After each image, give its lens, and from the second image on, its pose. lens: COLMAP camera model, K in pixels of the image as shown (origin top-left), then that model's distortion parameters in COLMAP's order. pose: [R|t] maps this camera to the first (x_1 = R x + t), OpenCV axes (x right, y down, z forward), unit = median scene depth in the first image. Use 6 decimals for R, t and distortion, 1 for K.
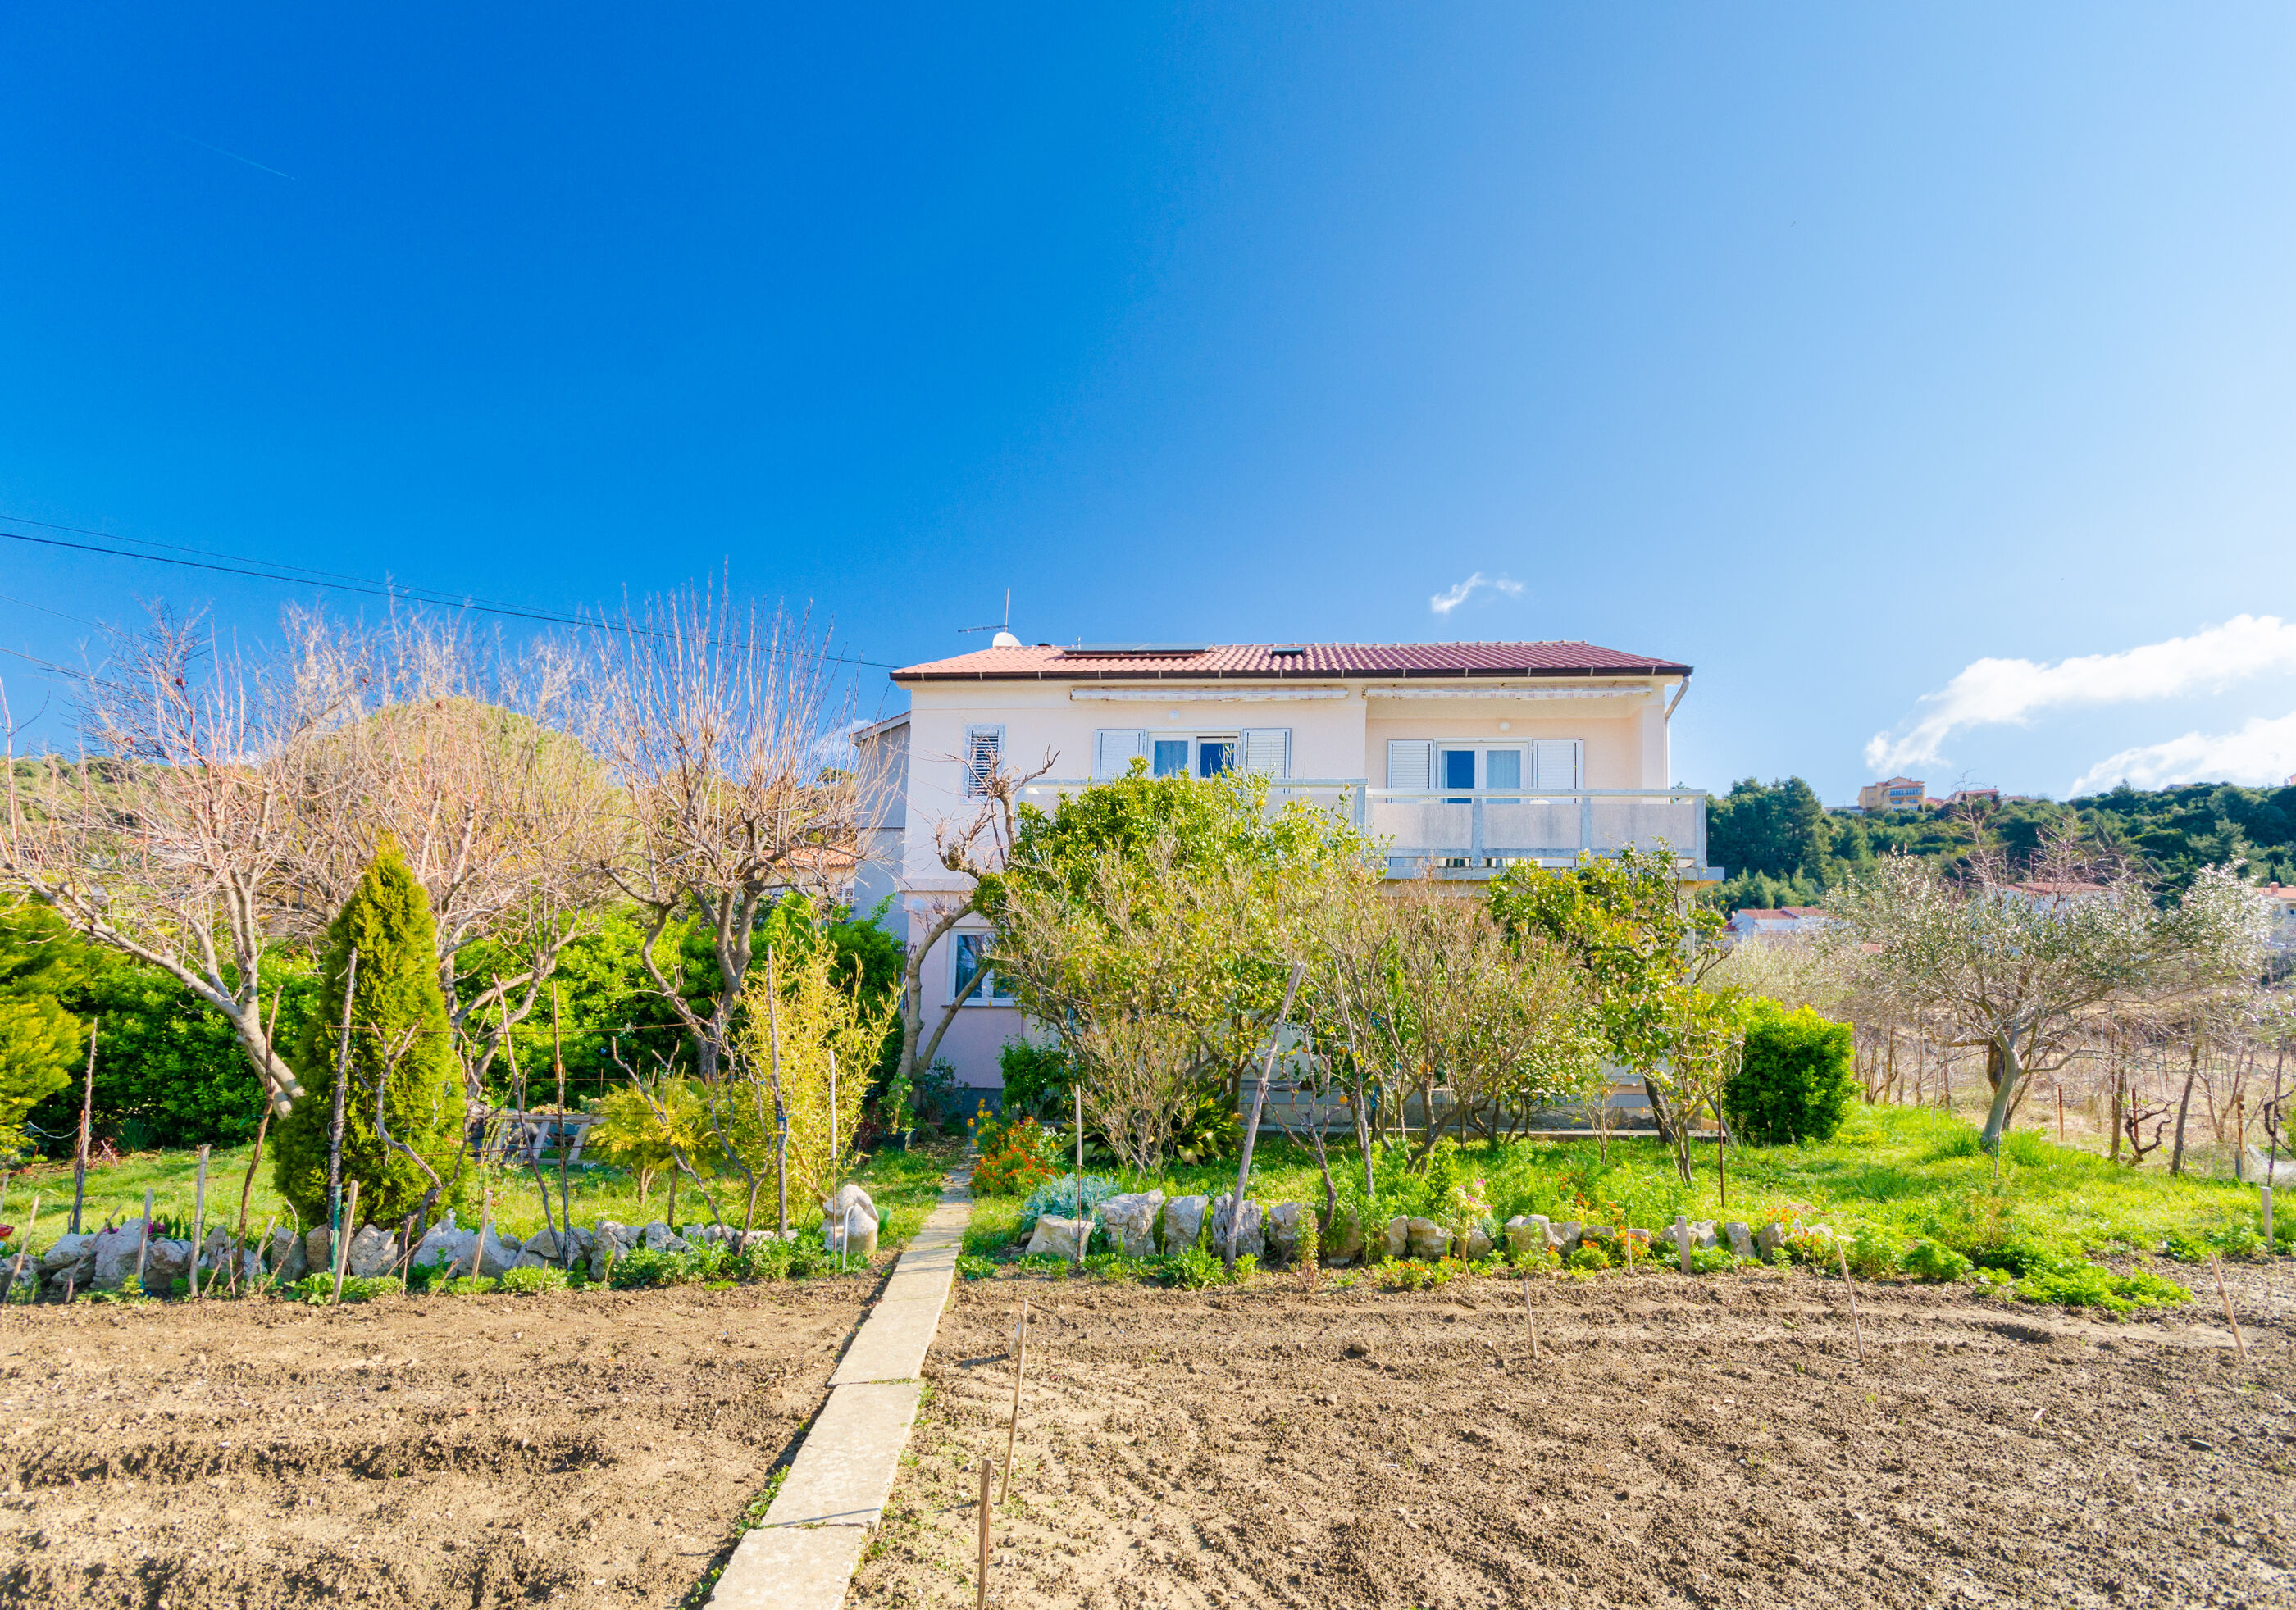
lens RADIAL K [[1001.9, 0, 1148.6], [0, 1001.9, 785.8], [0, 0, 1]] dist [0.010424, 0.000585]
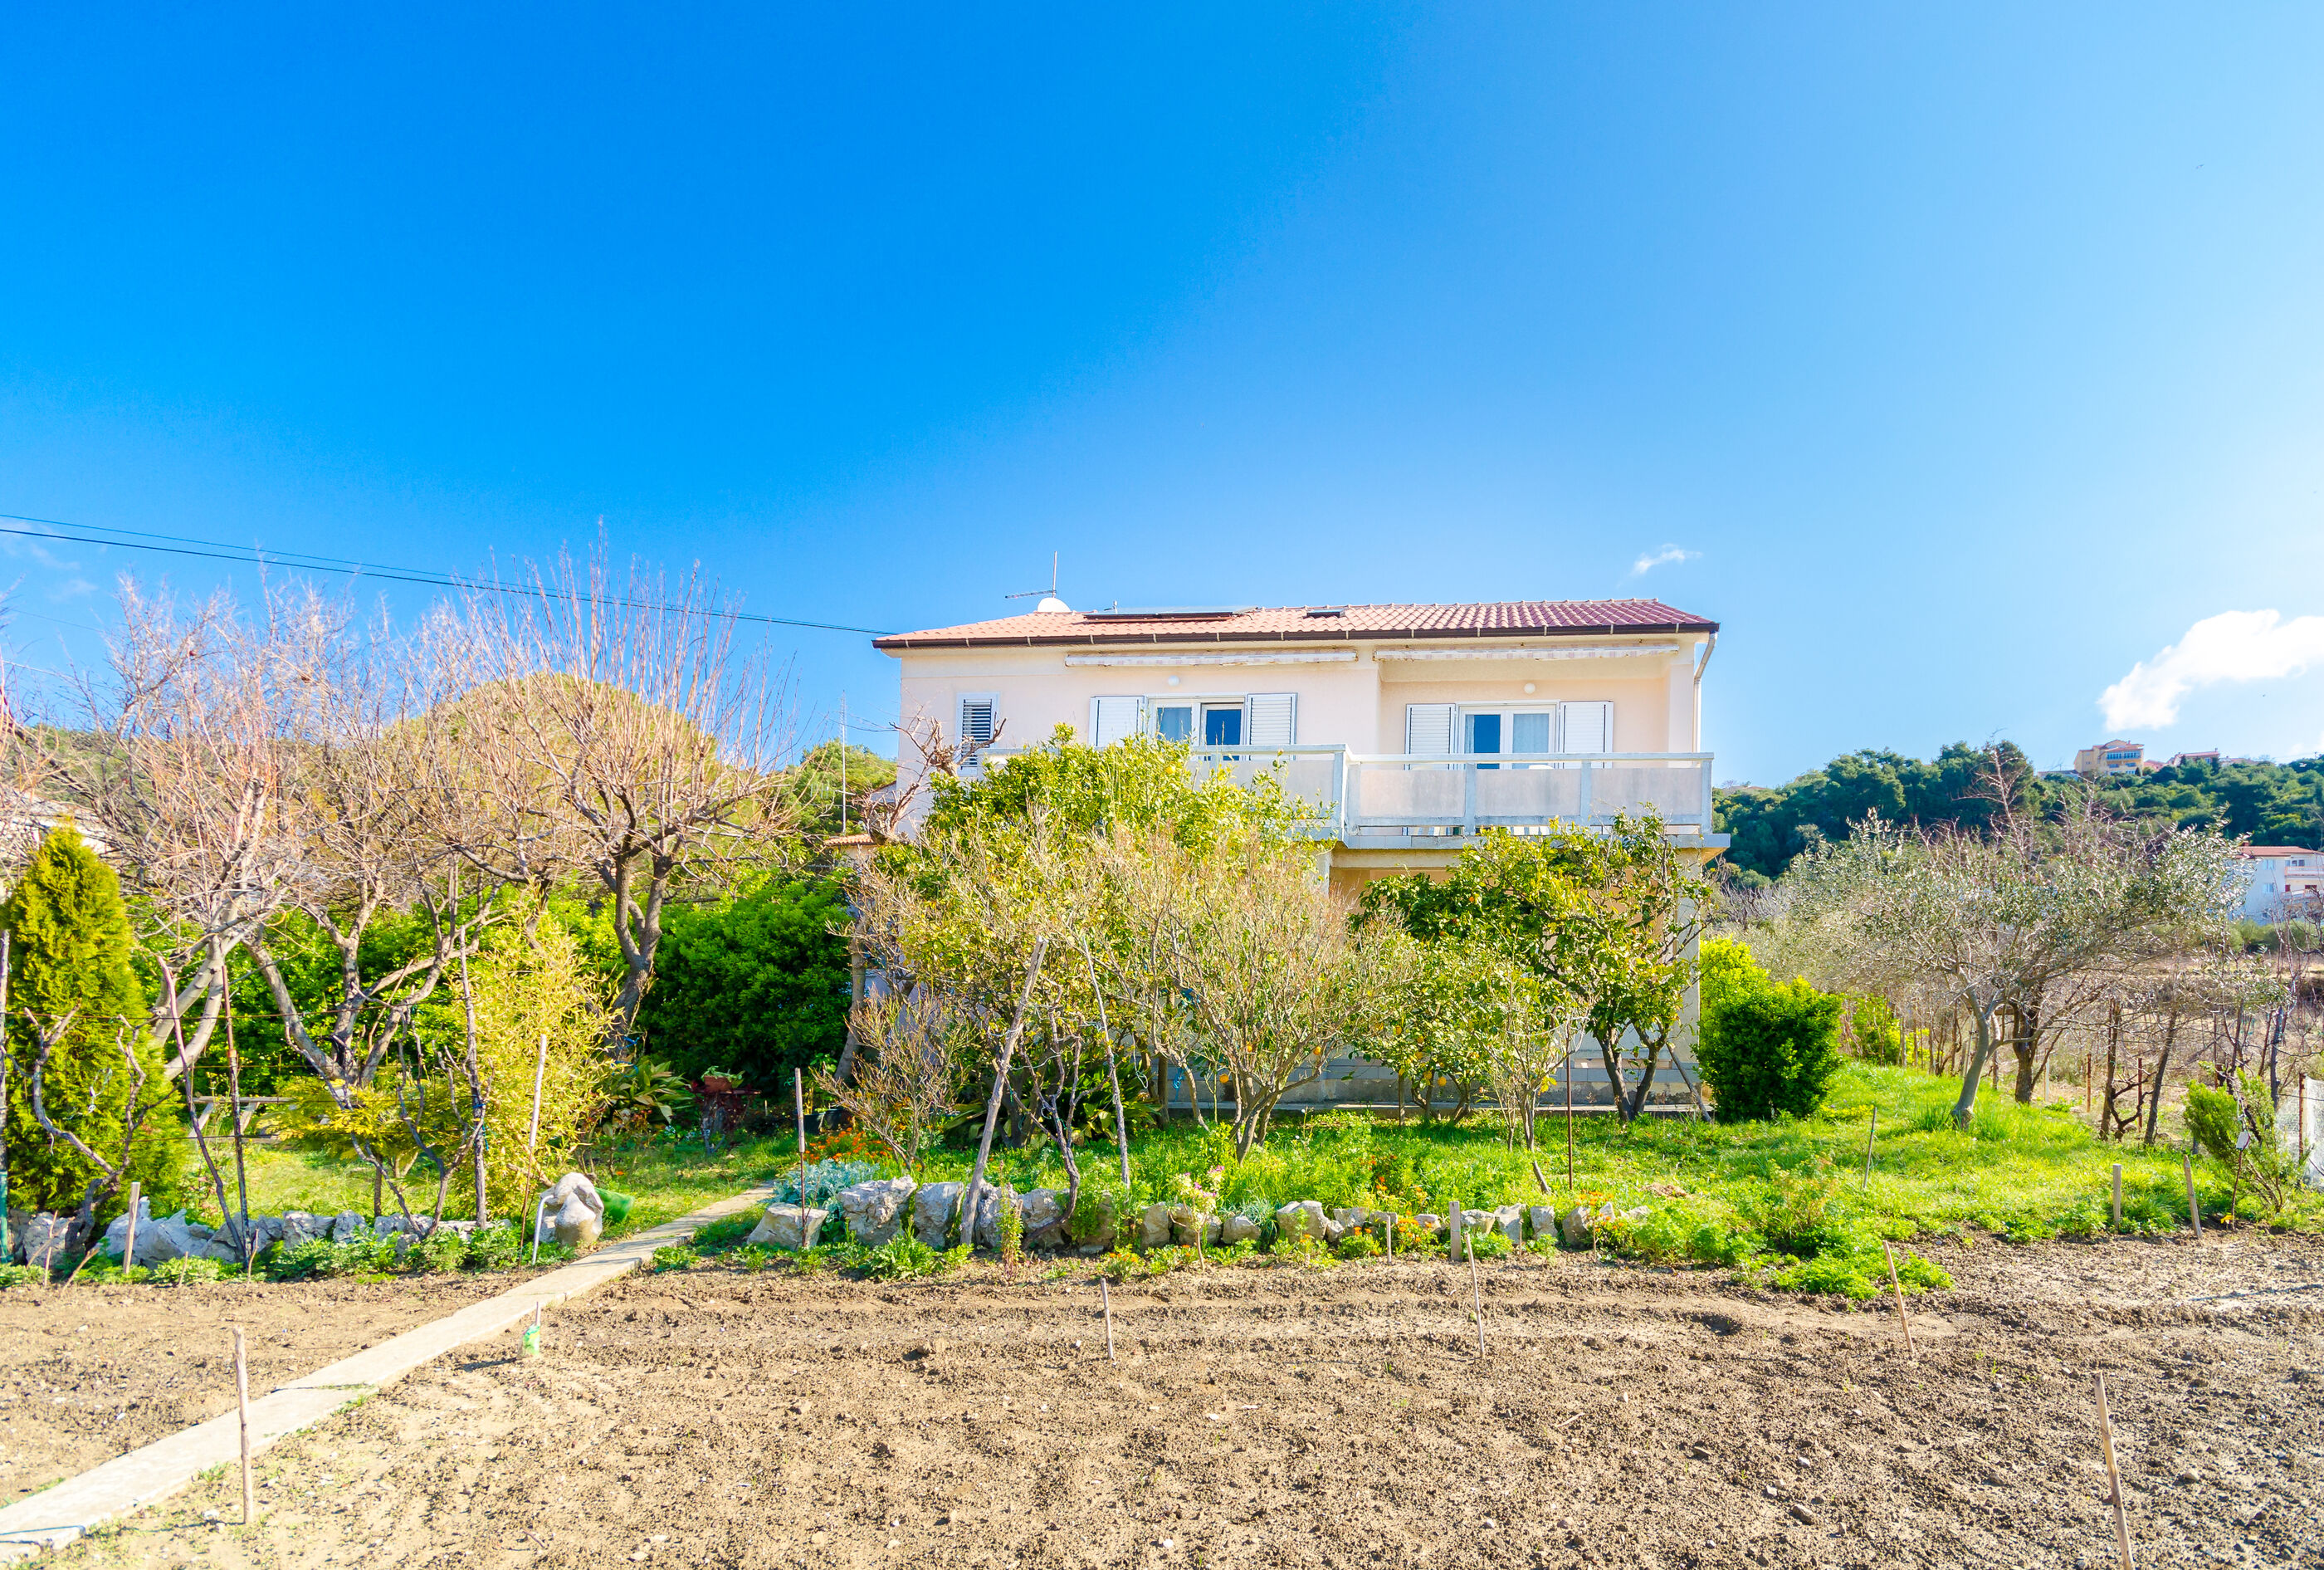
lens RADIAL K [[1034.4, 0, 1162.8], [0, 1034.4, 801.7], [0, 0, 1]] dist [0.004220, -0.001877]
pose [[0.999723, -0.009798, -0.021389, 0.282280], [0.010757, 0.998920, 0.045208, 0.004277], [0.020923, -0.045425, 0.998749, 0.037836]]
